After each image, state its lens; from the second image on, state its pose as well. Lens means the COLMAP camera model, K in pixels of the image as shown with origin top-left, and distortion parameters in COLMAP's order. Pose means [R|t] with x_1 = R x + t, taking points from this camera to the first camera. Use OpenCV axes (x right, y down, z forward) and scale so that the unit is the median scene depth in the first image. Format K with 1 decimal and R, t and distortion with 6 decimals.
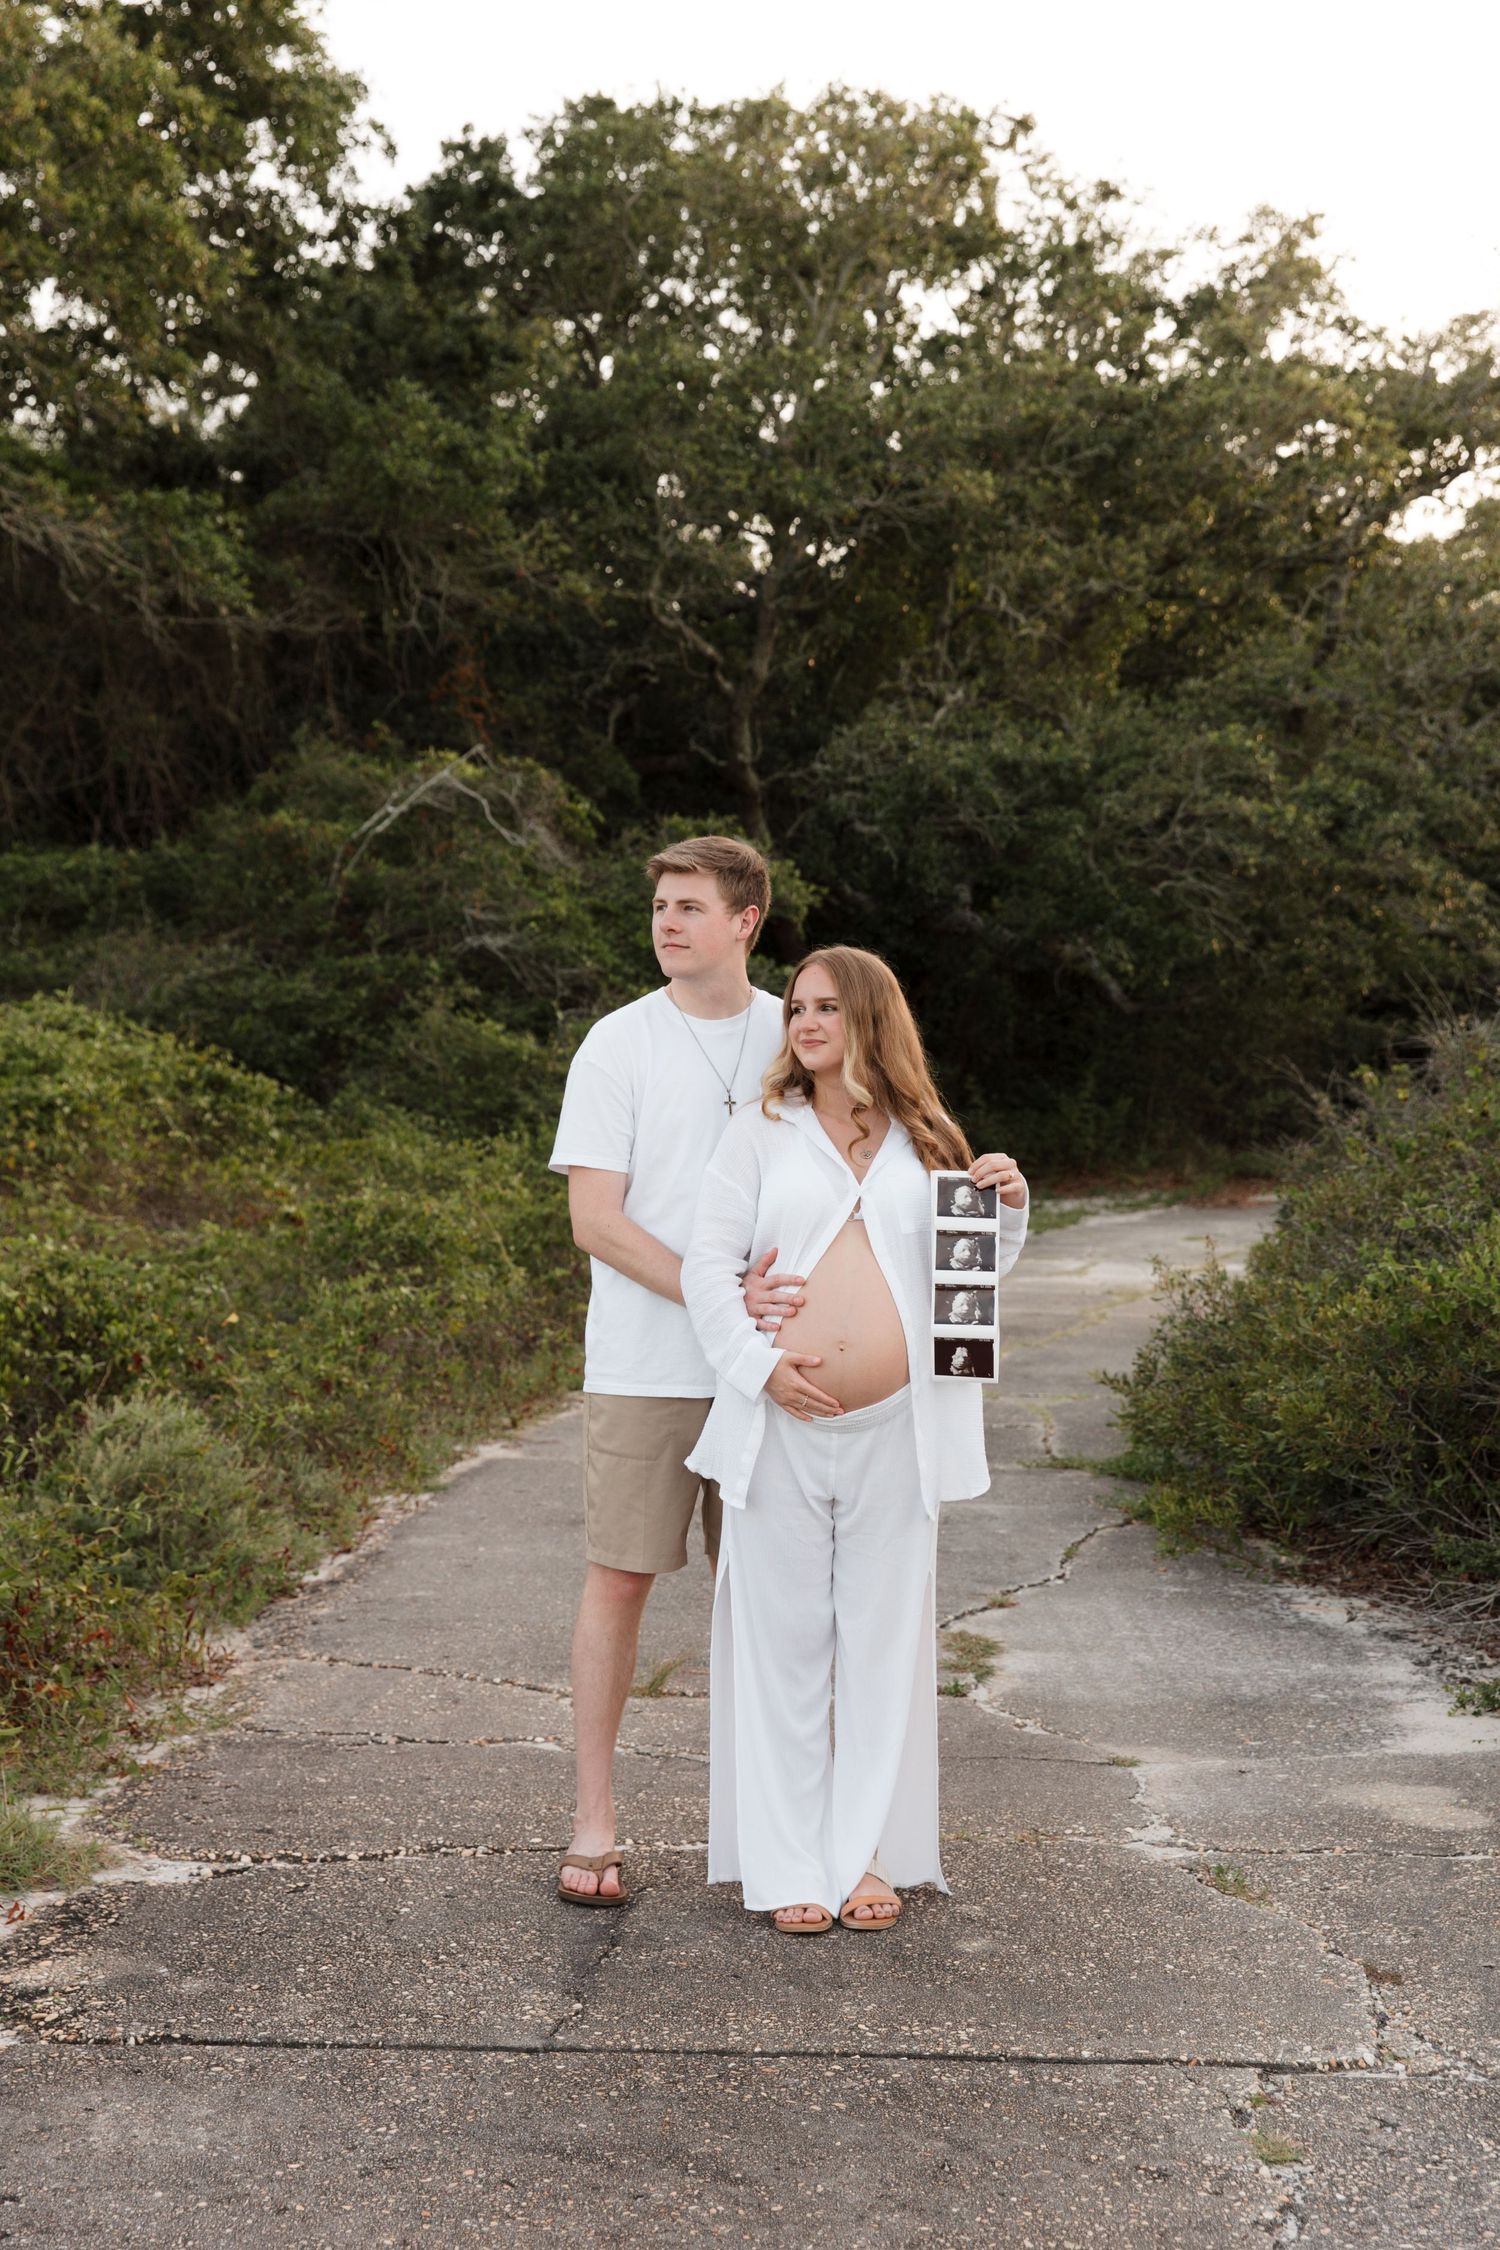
lens RADIAL K [[3030.4, 0, 702.5], [0, 3030.4, 1054.8], [0, 0, 1]] dist [-0.002196, -0.037956]
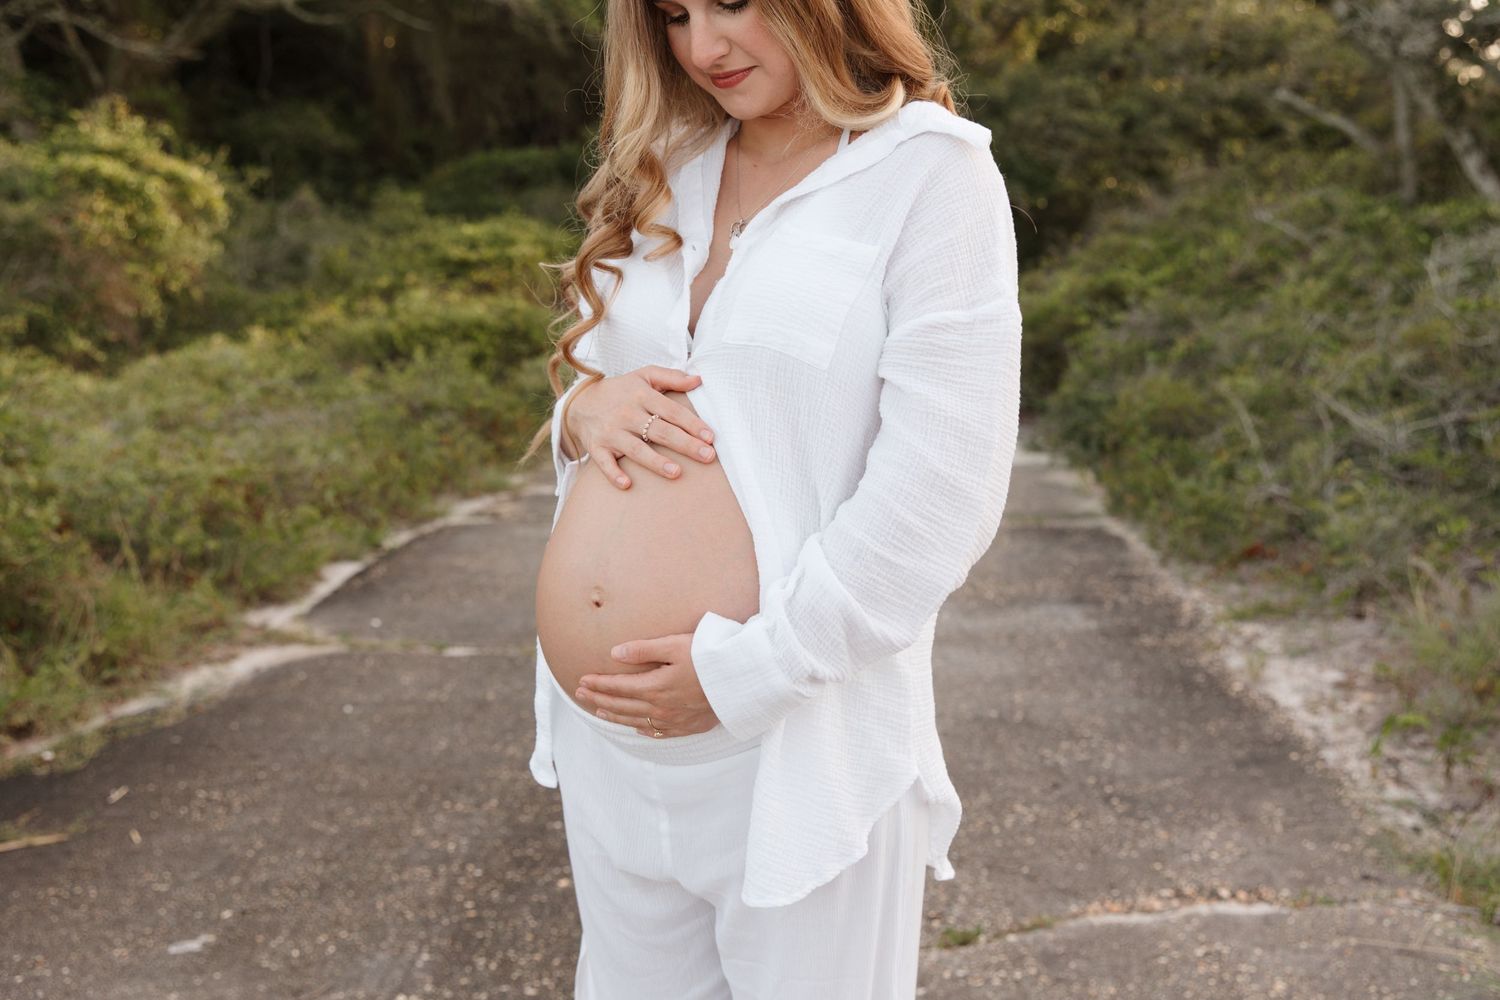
lens RADIAL K [[1524.4, 0, 750.0], [0, 1524.4, 500.0], [0, 0, 1]] dist [-0.001909, 0.028700]
pose [[0.997578, -0.006503, -0.069249, 0.023938], [0.017347, 0.987419, 0.157168, 0.009722], [0.067355, -0.157989, 0.985141, -0.087183]]
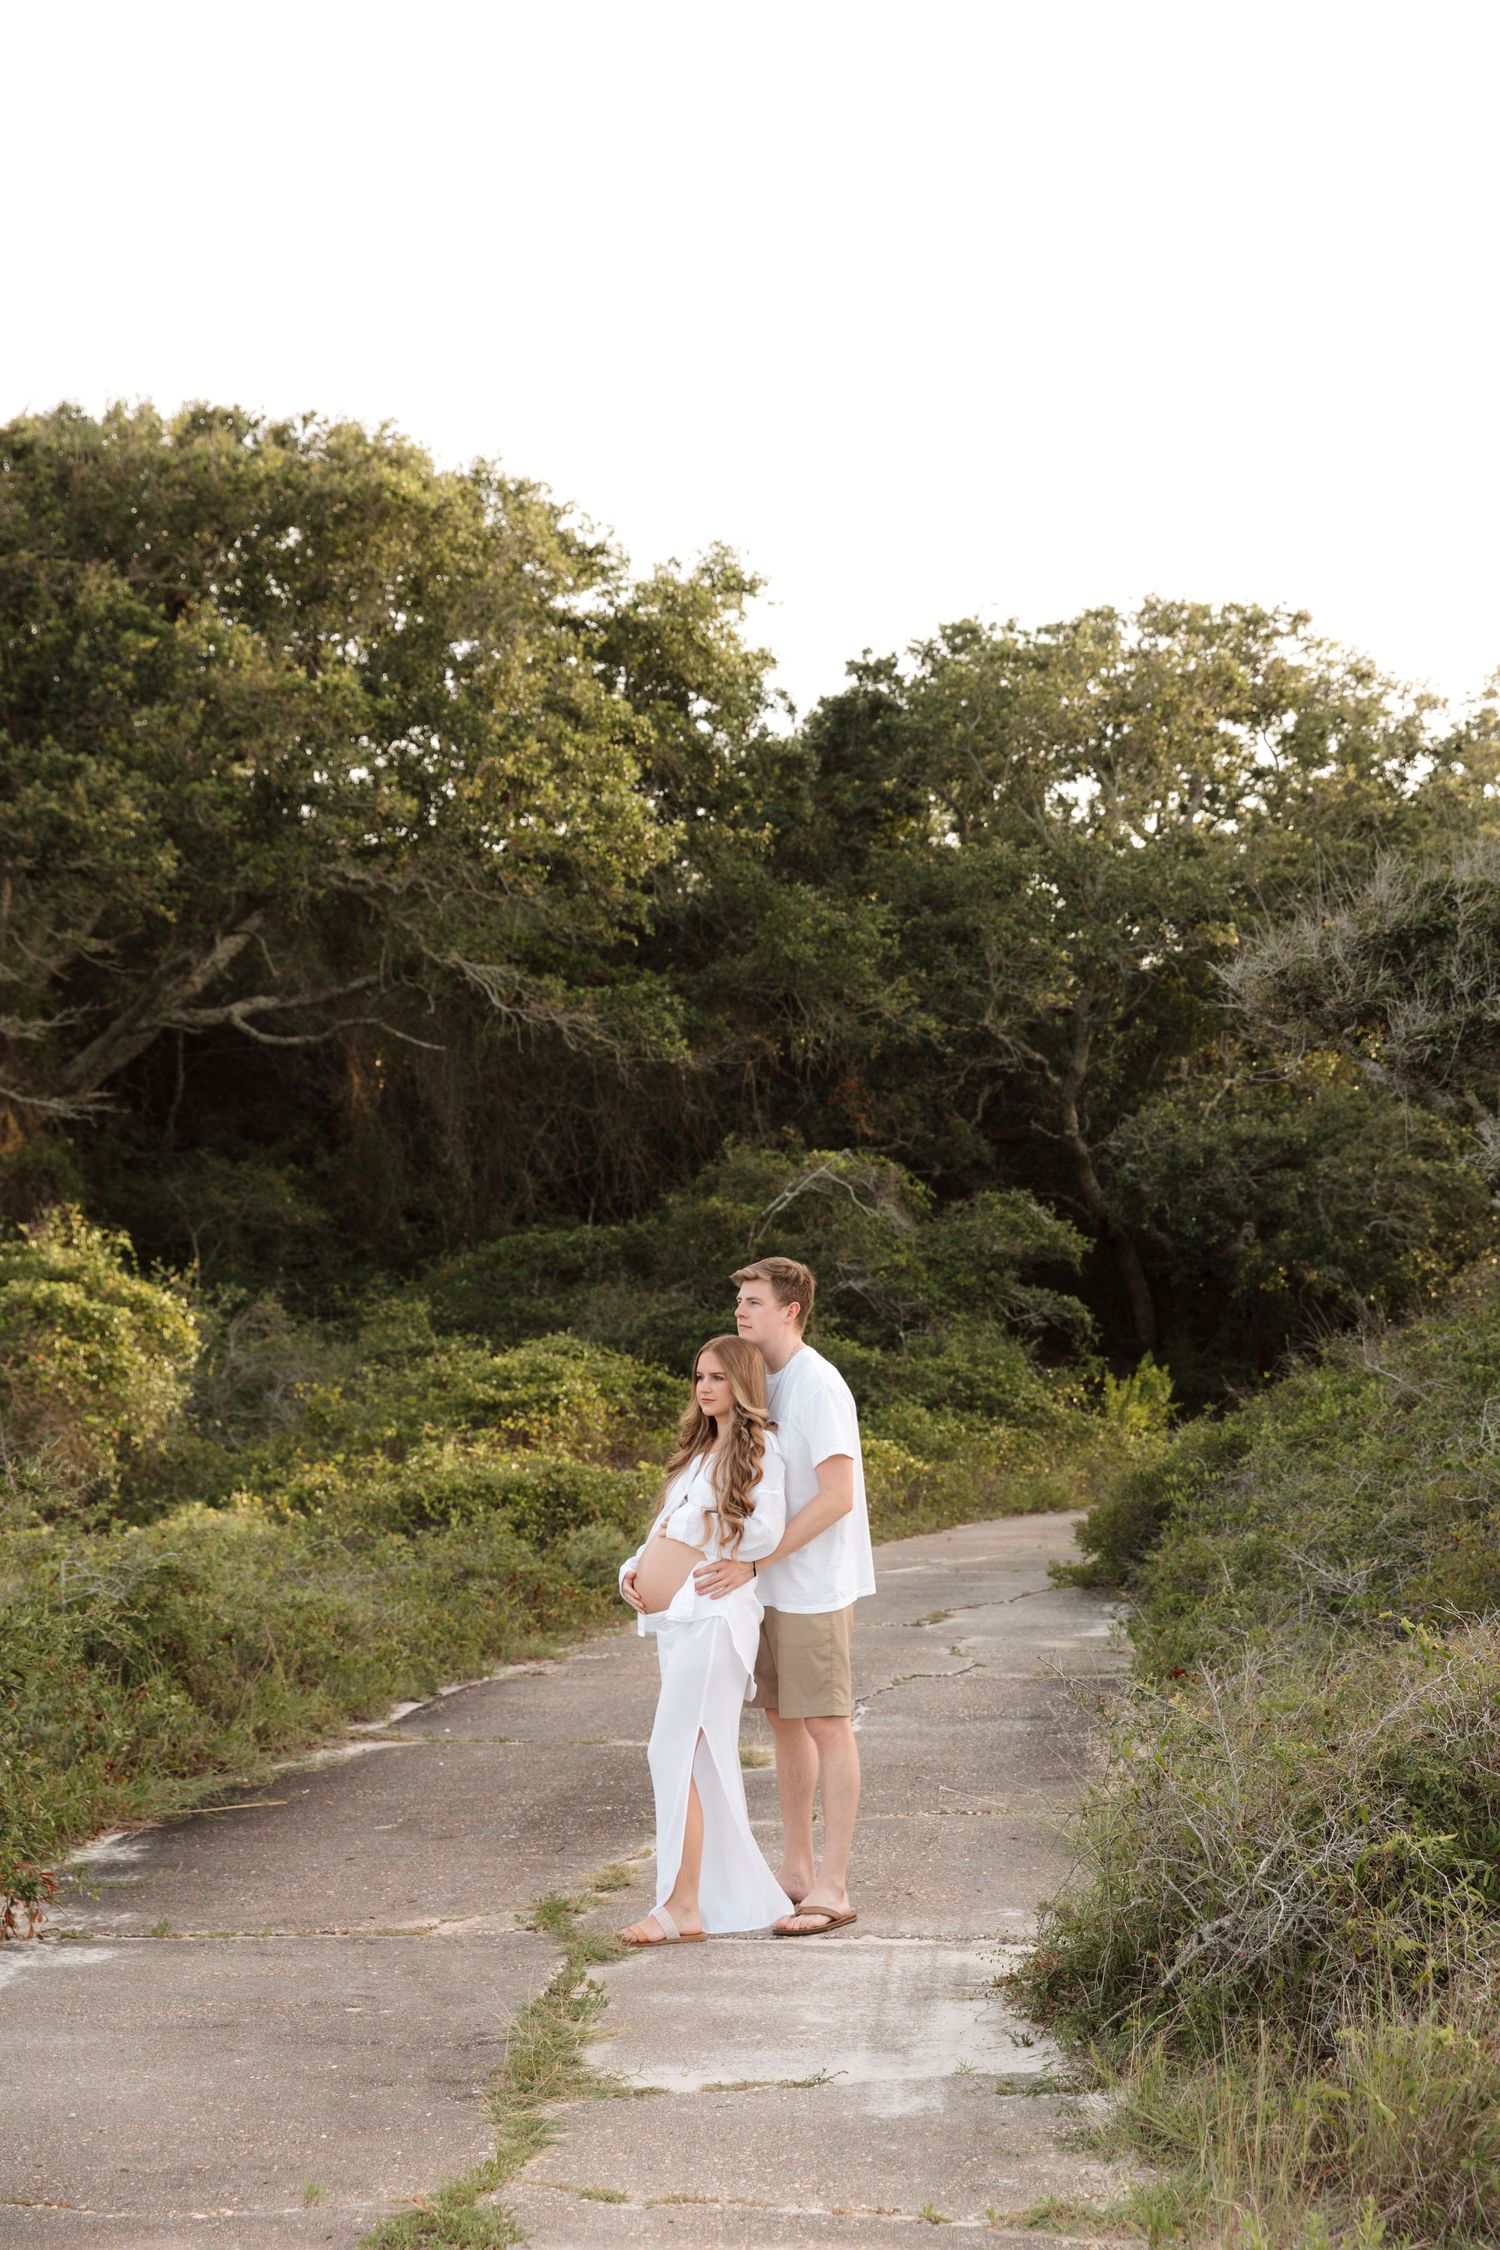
lens RADIAL K [[2934.6, 0, 783.4], [0, 2934.6, 1067.8], [0, 0, 1]] dist [0.017263, 0.015315]
pose [[0.989911, -0.037235, -0.136712, 0.078034], [0.023514, 0.994644, -0.100647, 0.000124], [0.139727, 0.096417, 0.985485, -0.341108]]
